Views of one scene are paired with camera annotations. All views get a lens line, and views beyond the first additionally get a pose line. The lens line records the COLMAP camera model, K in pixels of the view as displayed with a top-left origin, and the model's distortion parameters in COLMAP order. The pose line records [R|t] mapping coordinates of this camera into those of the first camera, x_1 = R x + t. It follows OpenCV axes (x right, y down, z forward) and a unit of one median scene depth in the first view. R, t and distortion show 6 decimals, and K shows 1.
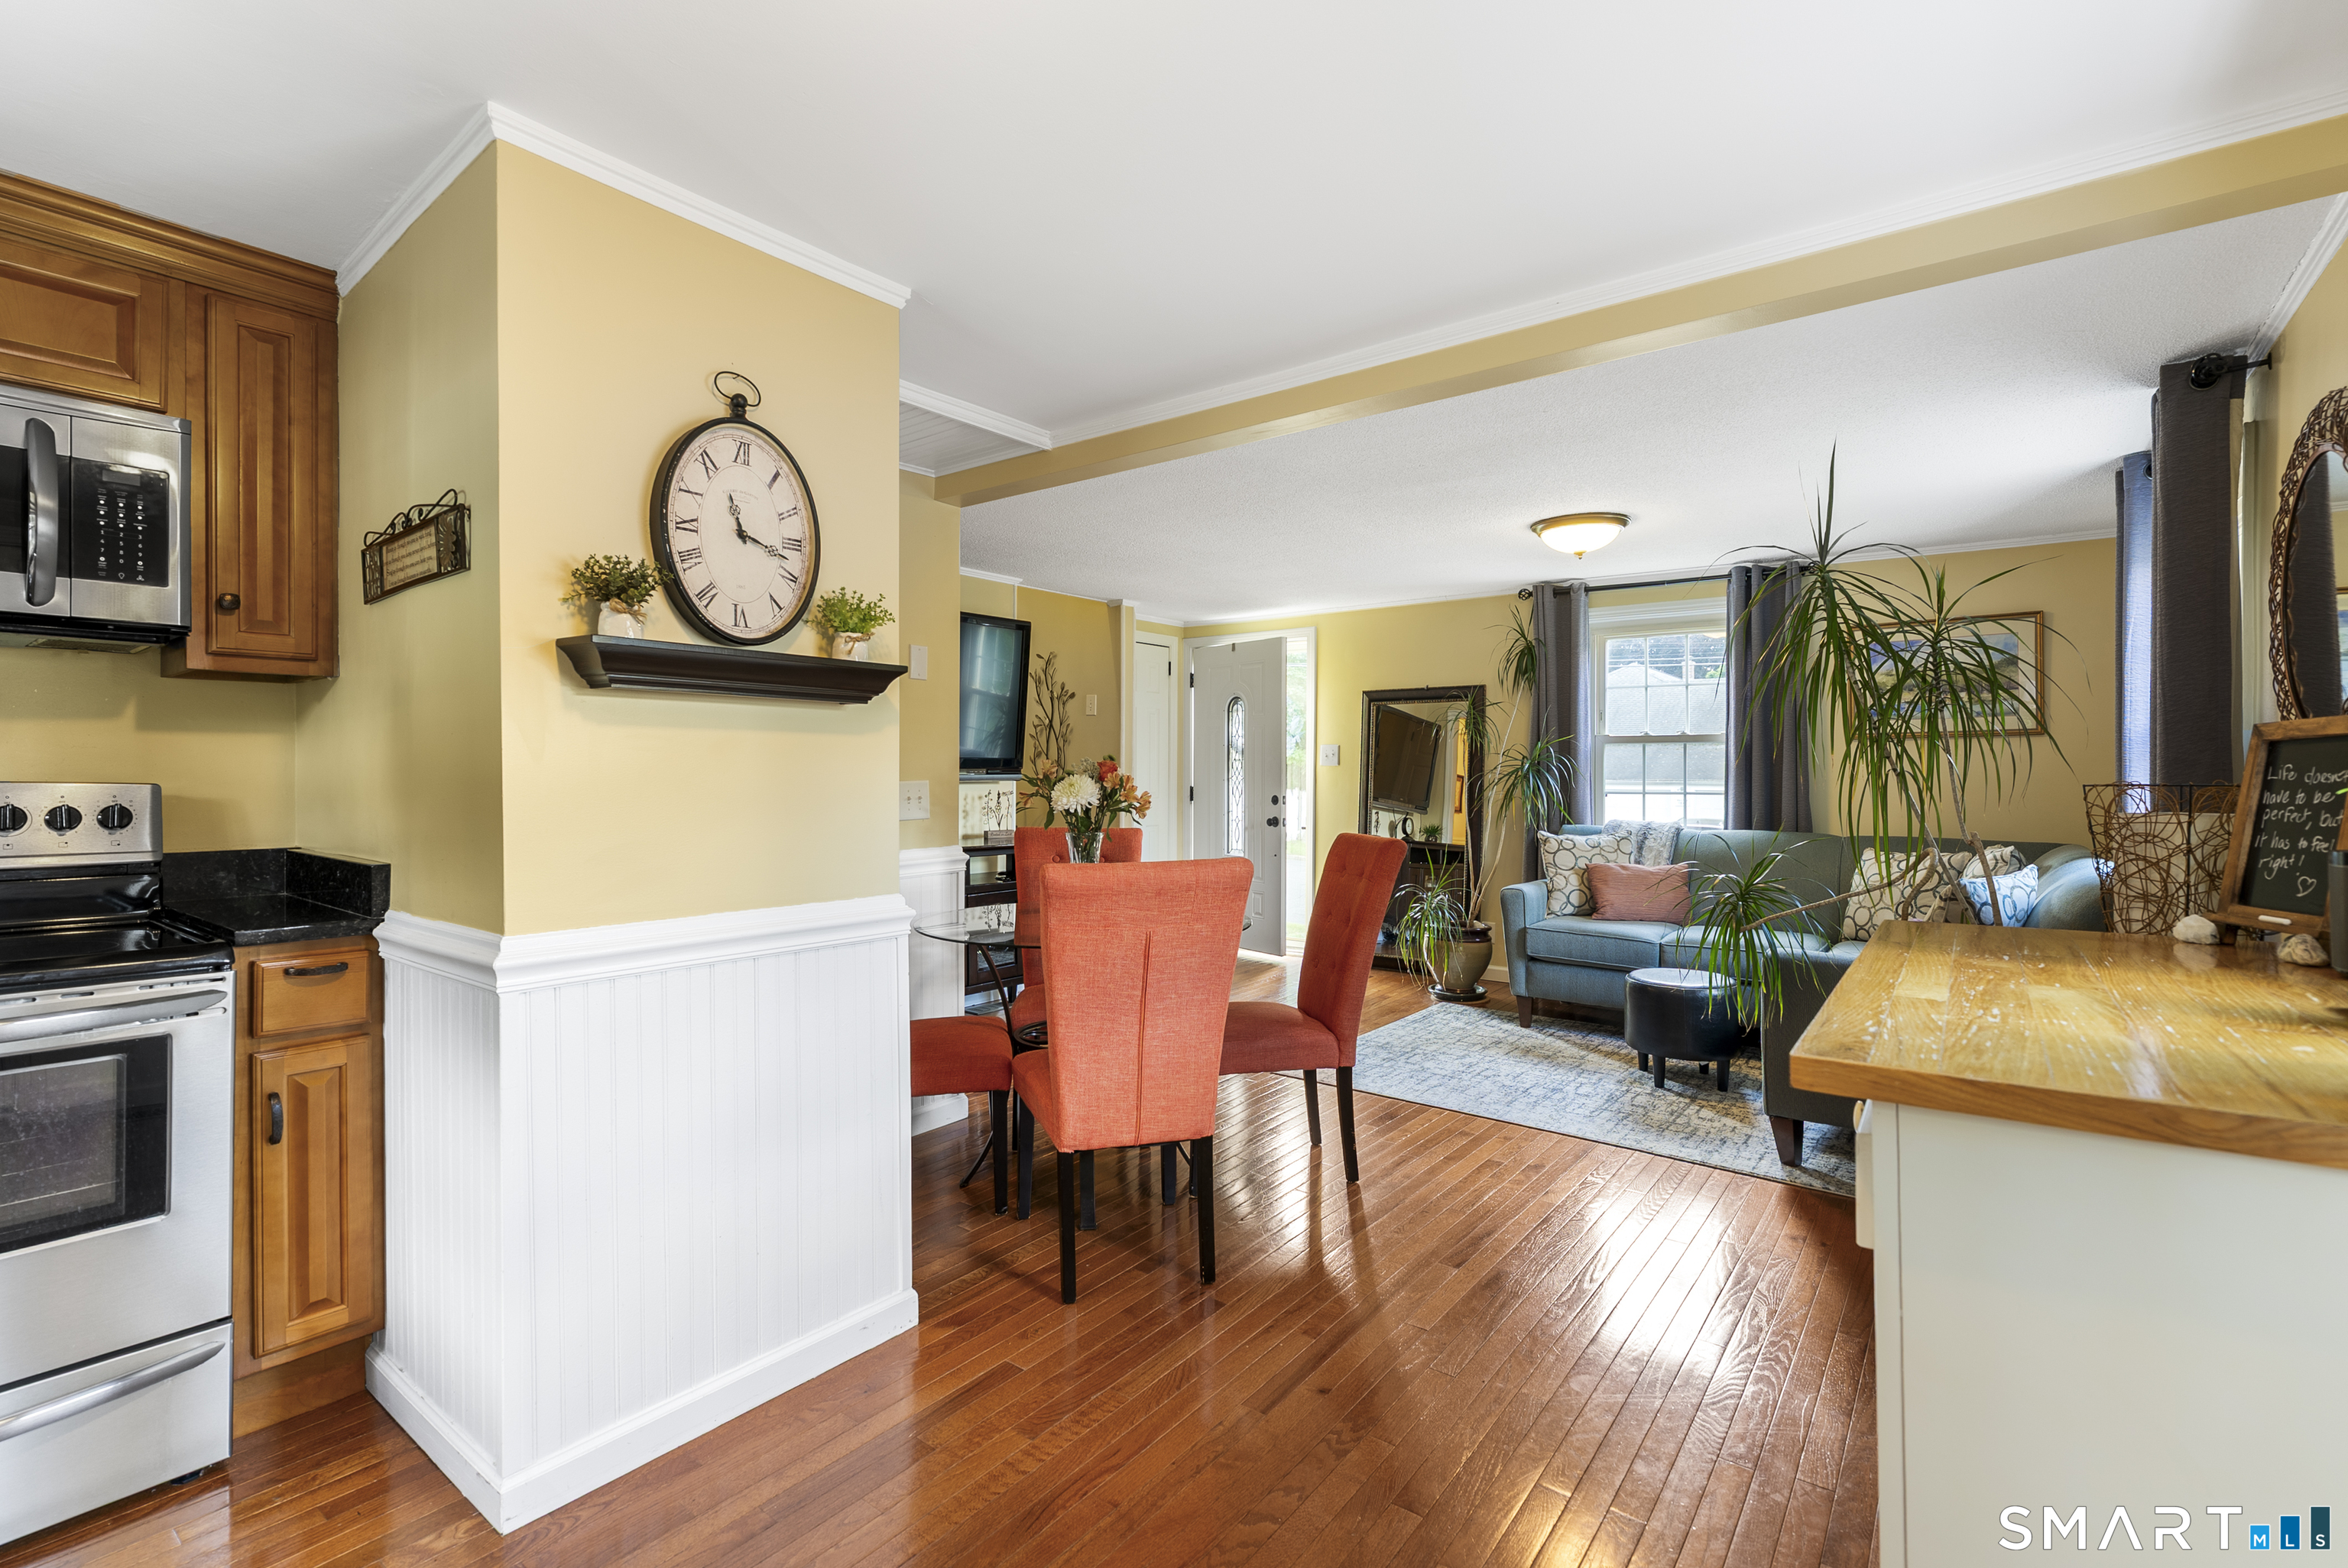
lens RADIAL K [[1064.1, 0, 1173.7], [0, 1064.1, 773.6], [0, 0, 1]] dist [-0.007427, 0.002638]
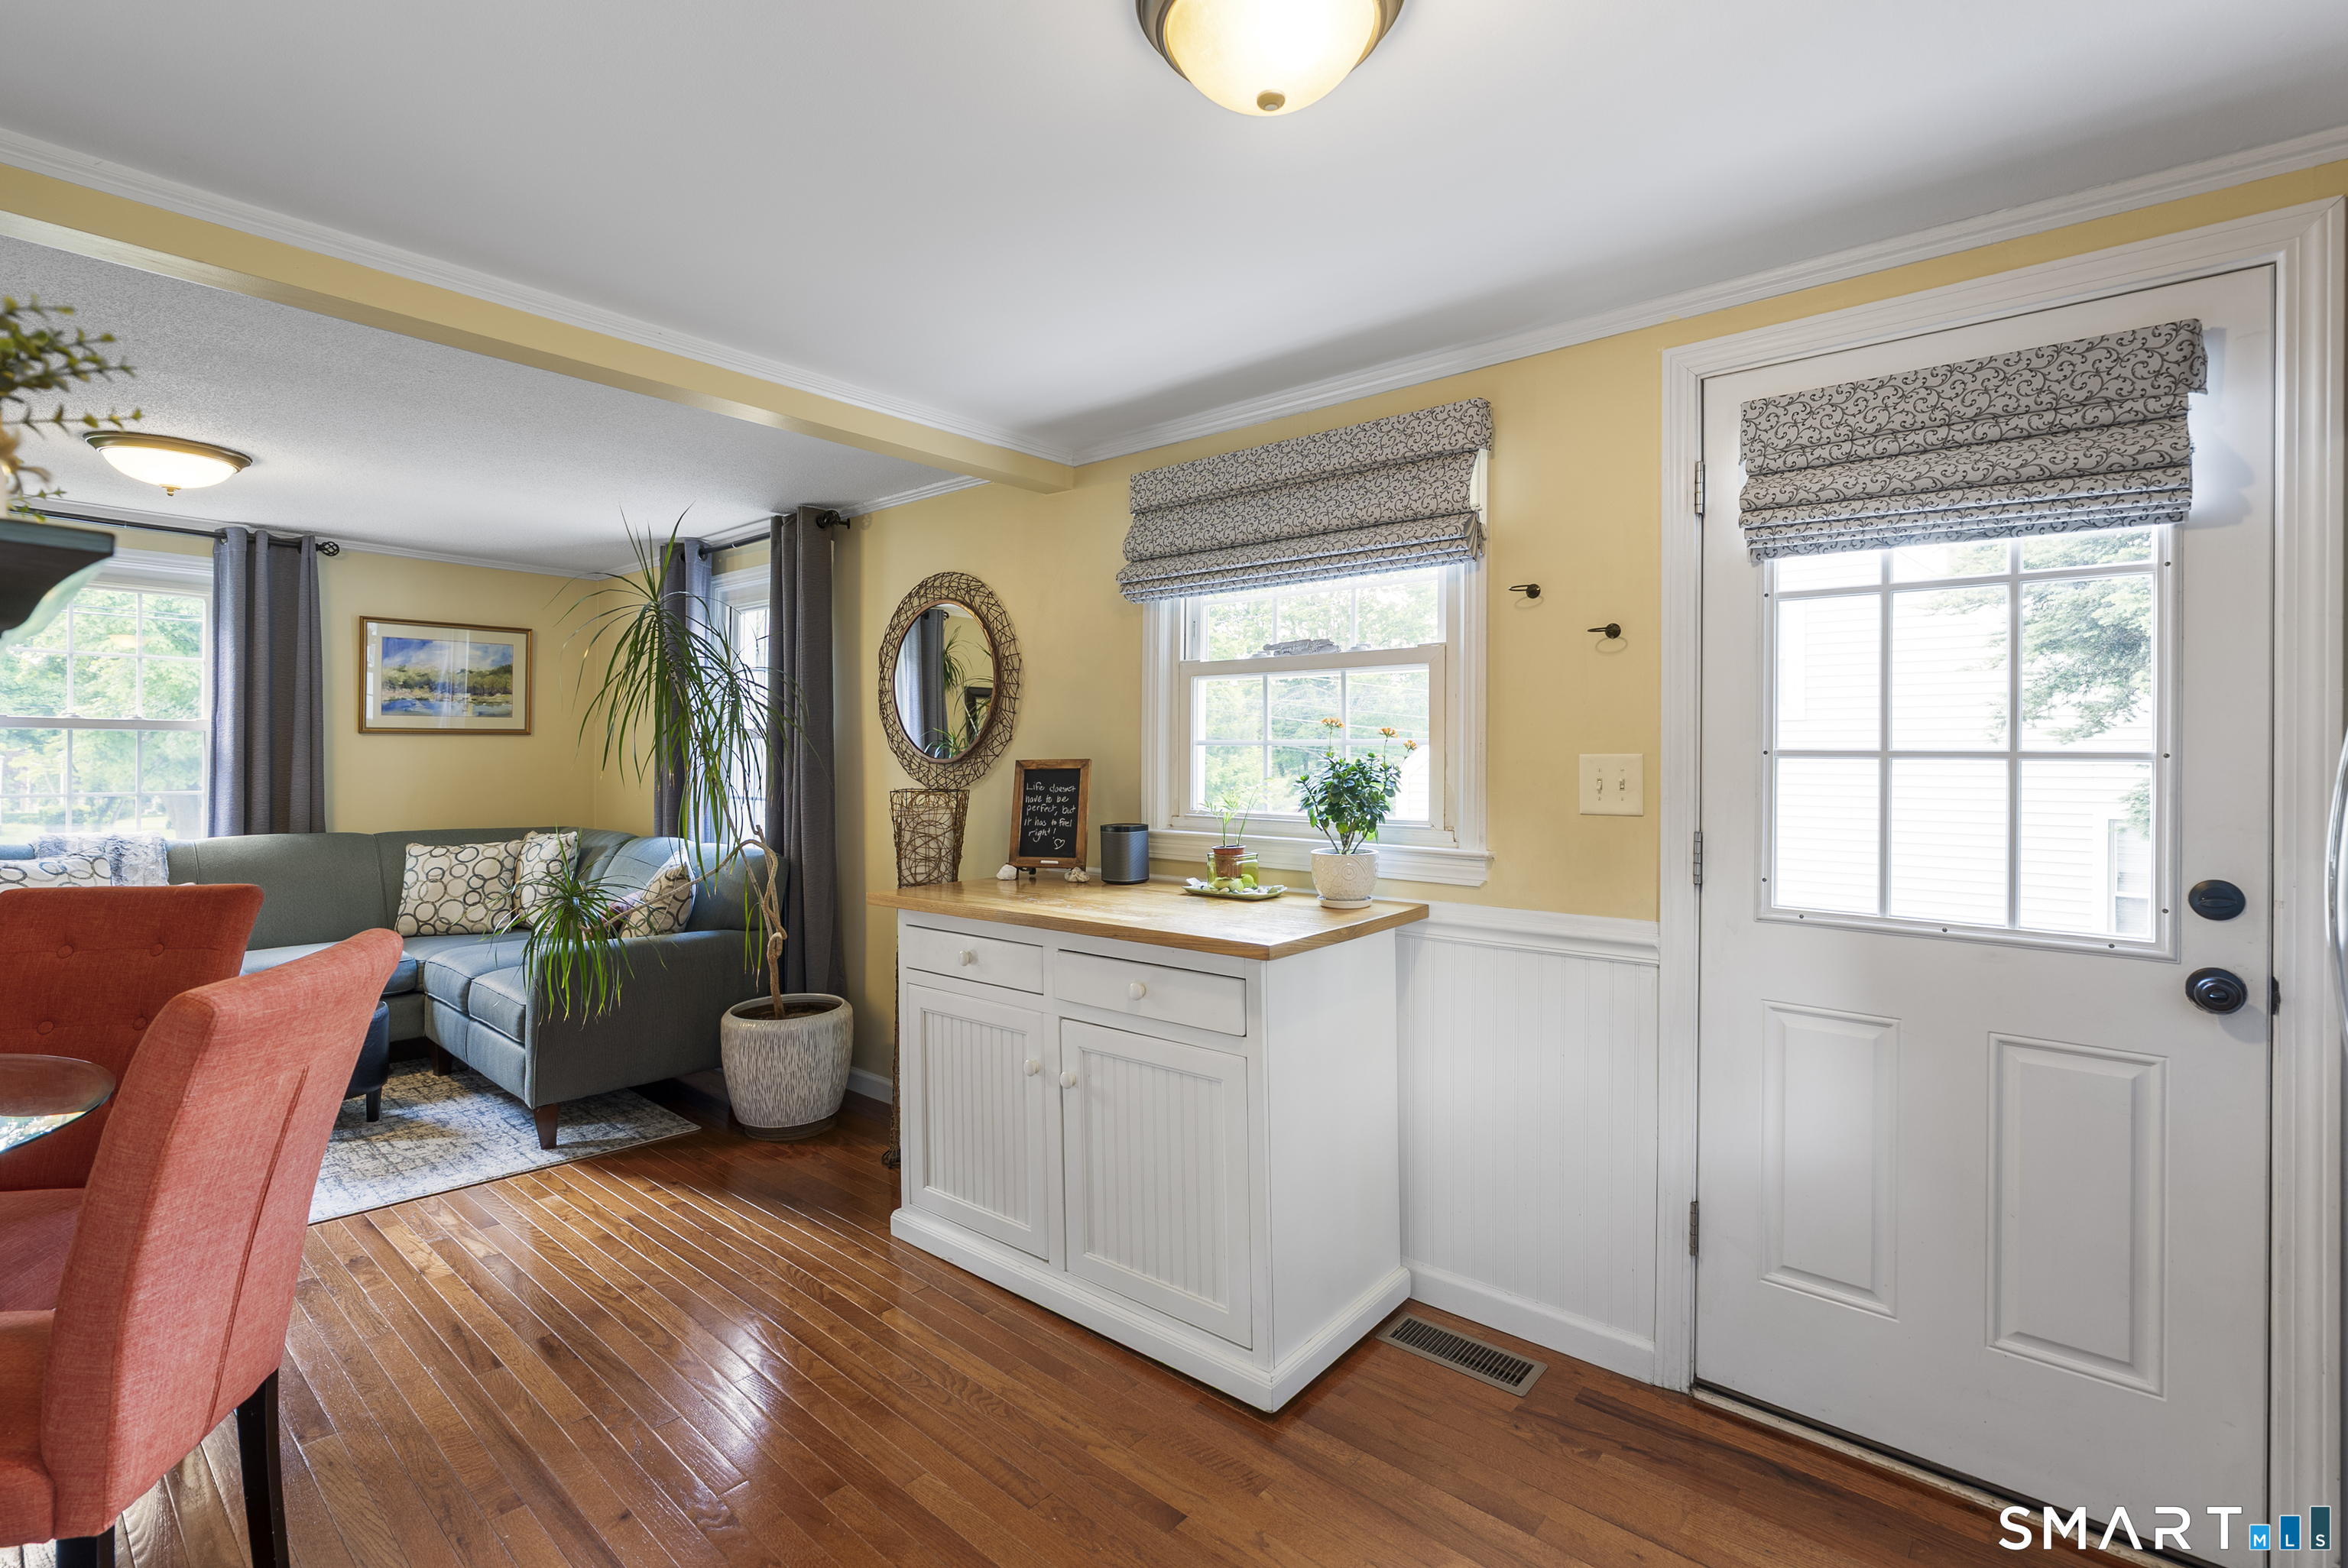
lens RADIAL K [[1064.1, 0, 1169.8], [0, 1064.1, 752.7], [0, 0, 1]] dist [-0.007427, 0.002638]
pose [[0.060154, 0.001945, 0.998187, -0.594891], [-0.009455, 0.999954, -0.001379, -0.041731], [-0.998144, -0.009355, 0.060169, 0.429001]]
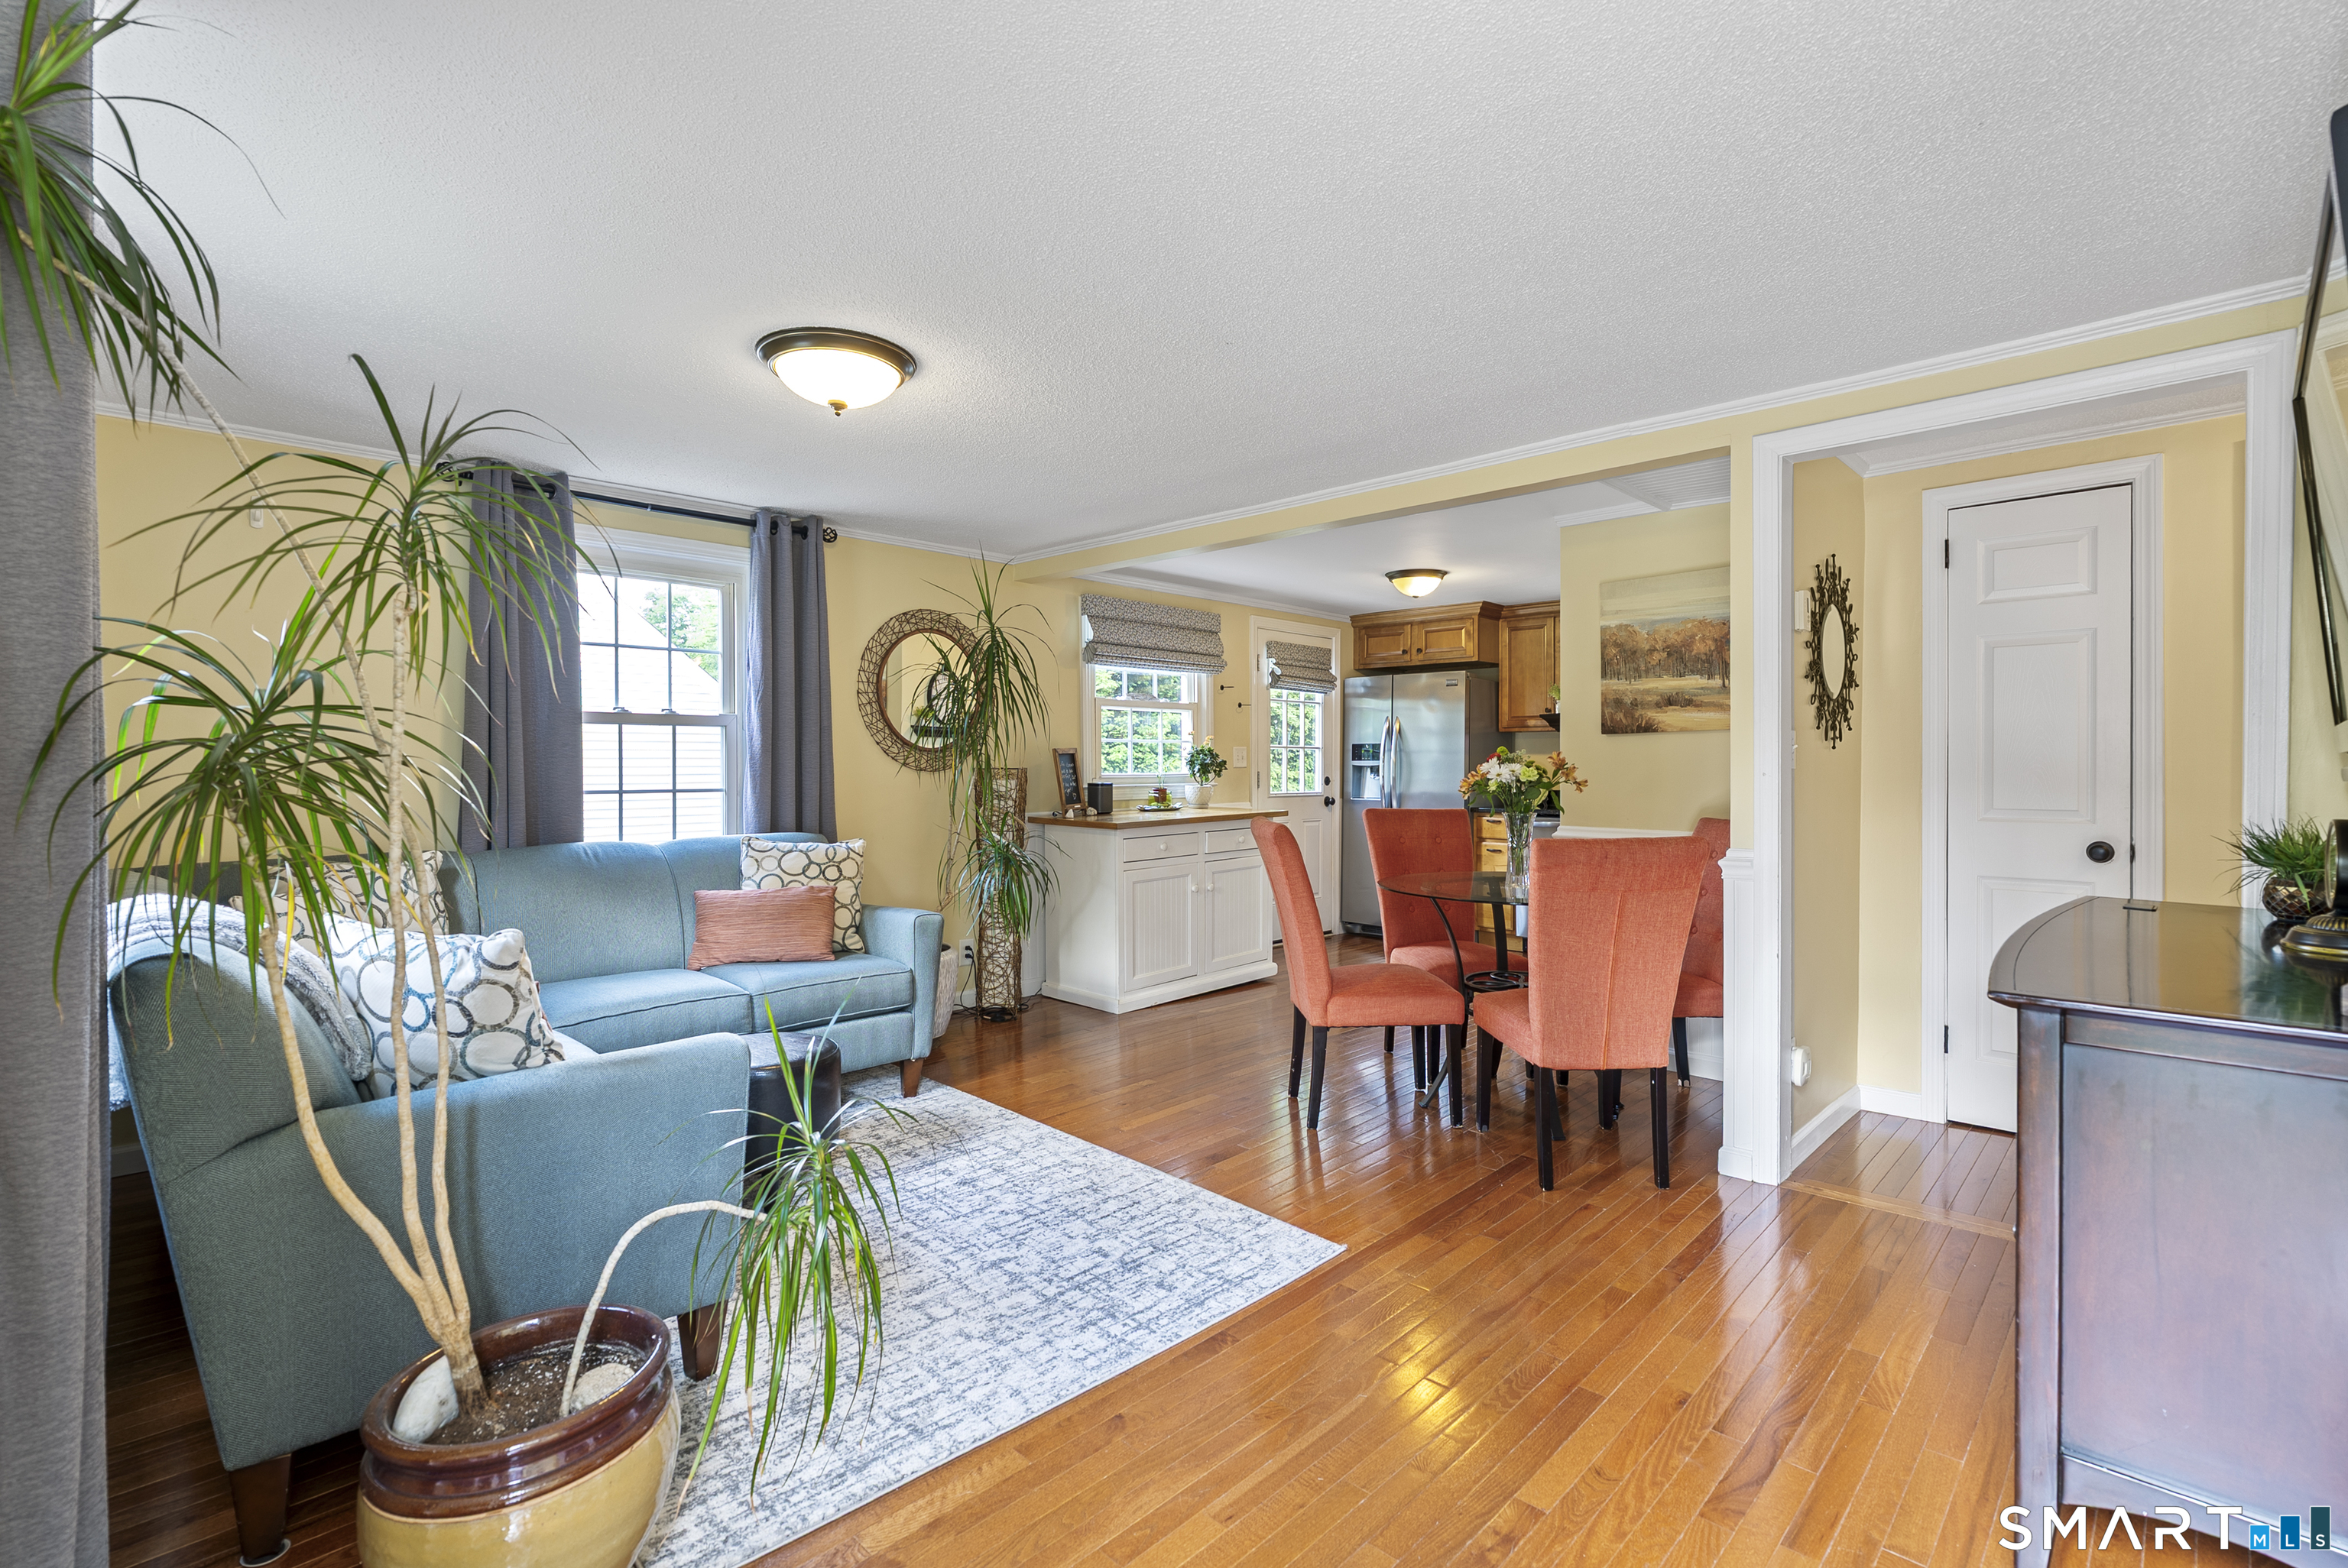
lens RADIAL K [[1064.1, 0, 1154.9], [0, 1064.1, 769.6], [0, 0, 1]] dist [-0.007427, 0.002638]
pose [[-0.990846, -0.002086, 0.134983, 0.208133], [-0.001461, 0.999988, 0.004731, 0.000992], [-0.134991, 0.004490, -0.990837, 2.864347]]
